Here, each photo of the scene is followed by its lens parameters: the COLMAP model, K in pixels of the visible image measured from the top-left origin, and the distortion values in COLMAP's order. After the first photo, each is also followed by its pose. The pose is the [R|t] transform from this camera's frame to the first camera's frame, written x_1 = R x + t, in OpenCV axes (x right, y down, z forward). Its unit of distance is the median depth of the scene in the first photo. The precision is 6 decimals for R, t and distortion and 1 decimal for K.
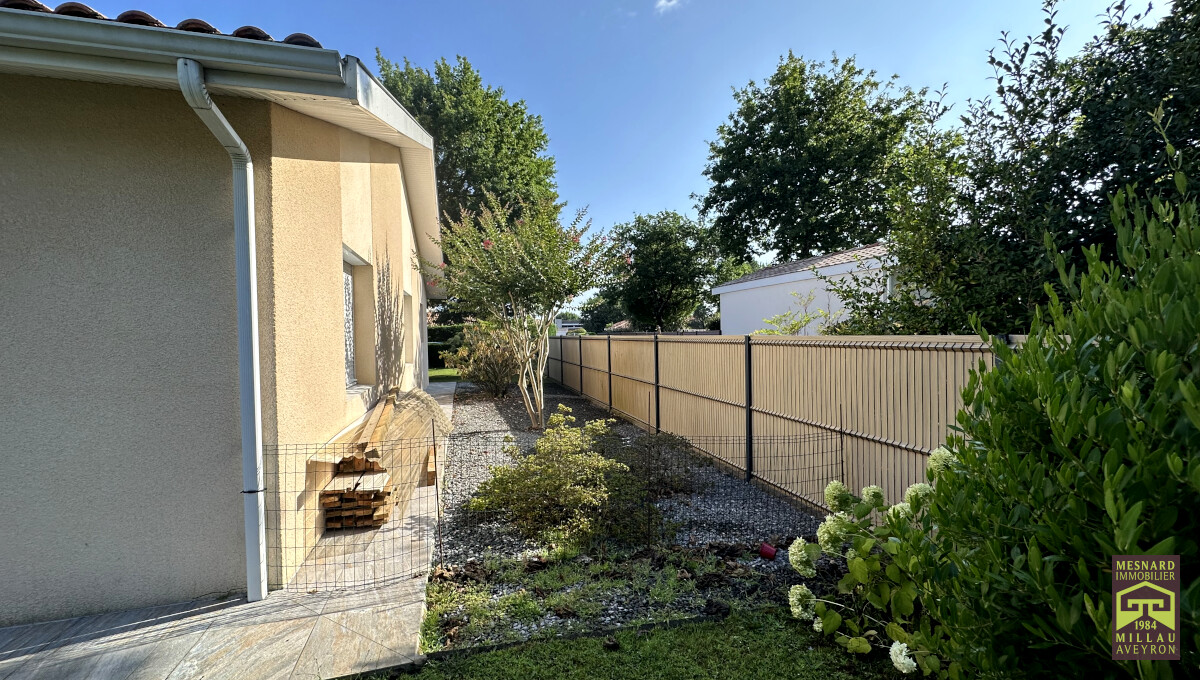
lens RADIAL K [[476.7, 0, 596.3], [0, 476.7, 339.2], [0, 0, 1]] dist [-0.001043, 0.000238]
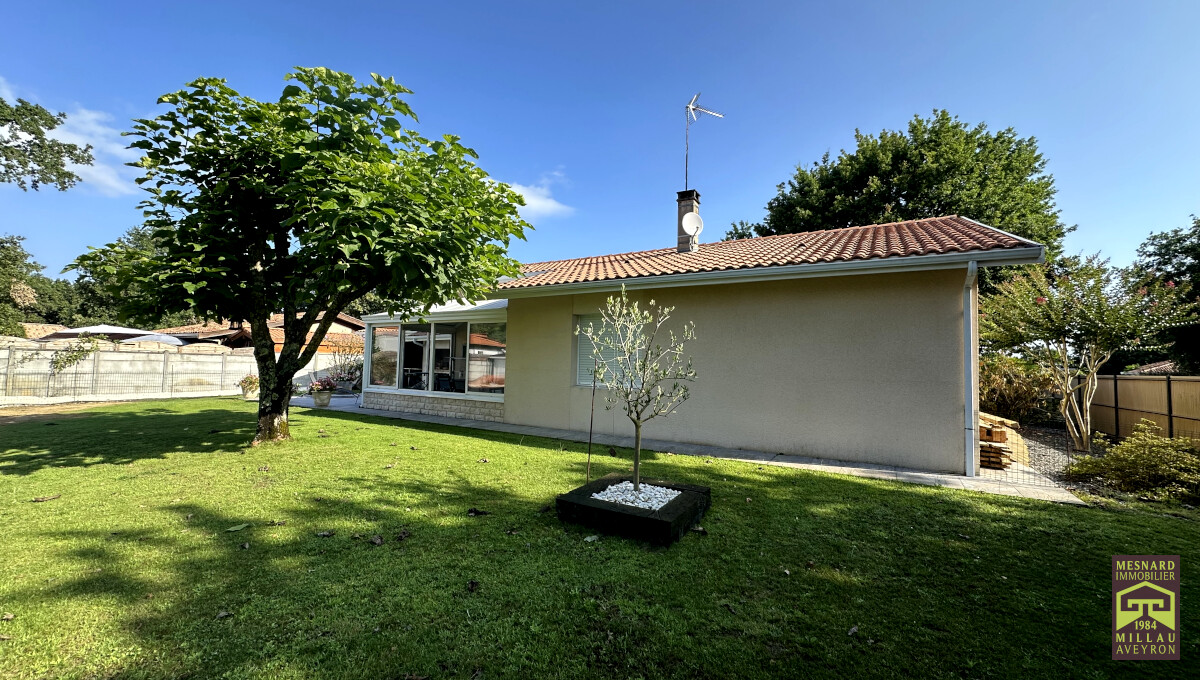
lens RADIAL K [[476.7, 0, 604.5], [0, 476.7, 340.6], [0, 0, 1]] dist [-0.001043, 0.000238]
pose [[0.695252, -0.002439, -0.718762, -0.036820], [-0.046515, 0.997745, -0.048379, 0.010269], [0.717259, 0.067069, 0.693571, -0.239290]]
